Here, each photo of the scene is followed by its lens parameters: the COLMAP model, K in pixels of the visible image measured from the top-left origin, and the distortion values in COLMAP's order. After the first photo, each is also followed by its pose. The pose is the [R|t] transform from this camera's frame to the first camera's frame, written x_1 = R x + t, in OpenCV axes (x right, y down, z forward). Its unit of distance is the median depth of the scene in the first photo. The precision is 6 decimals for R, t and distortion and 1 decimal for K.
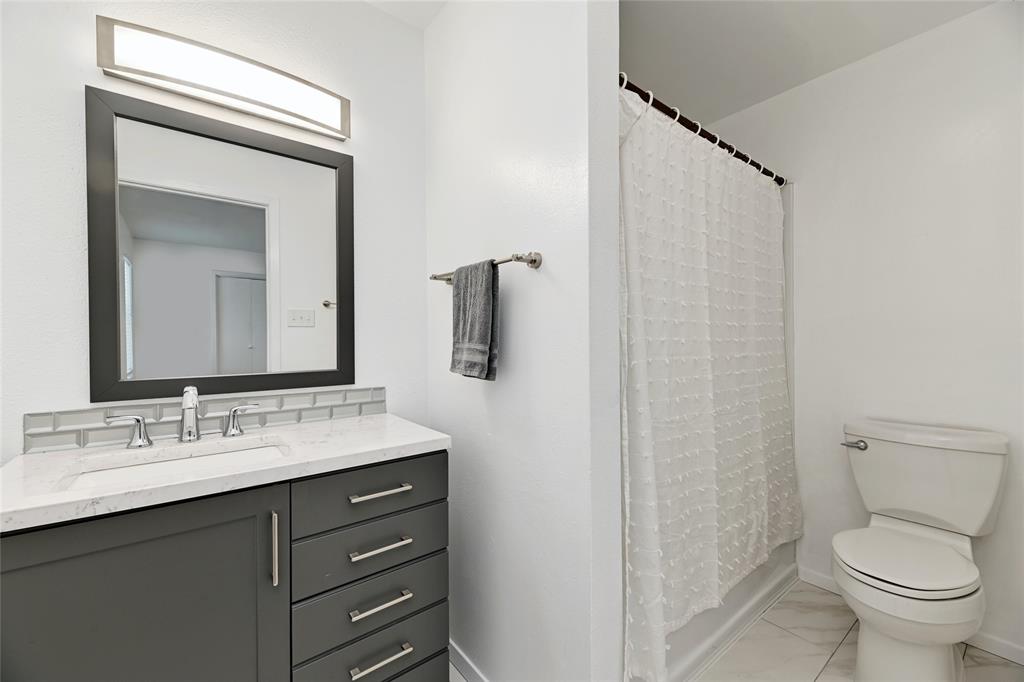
lens RADIAL K [[409.9, 0, 508.8], [0, 409.9, 338.8], [0, 0, 1]] dist [0.013738, -0.001330]
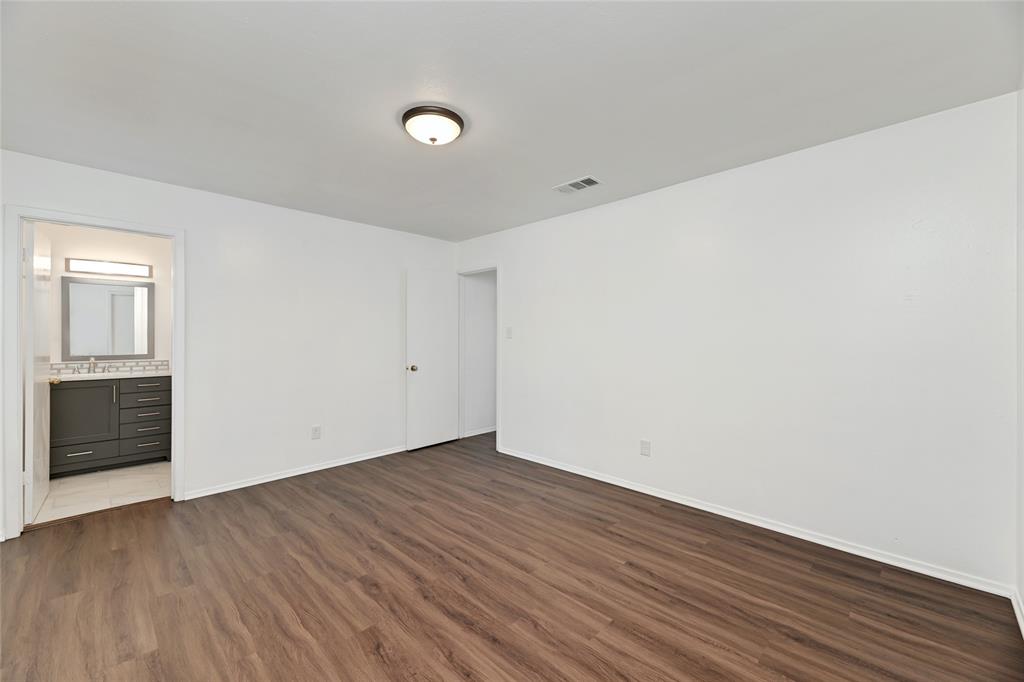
lens RADIAL K [[409.9, 0, 508.5], [0, 409.9, 338.2], [0, 0, 1]] dist [0.013738, -0.001330]
pose [[0.991126, 0.007471, 0.132716, 2.249431], [-0.007755, 0.999969, 0.001627, -0.084250], [-0.132700, -0.002642, 0.991153, -2.944764]]
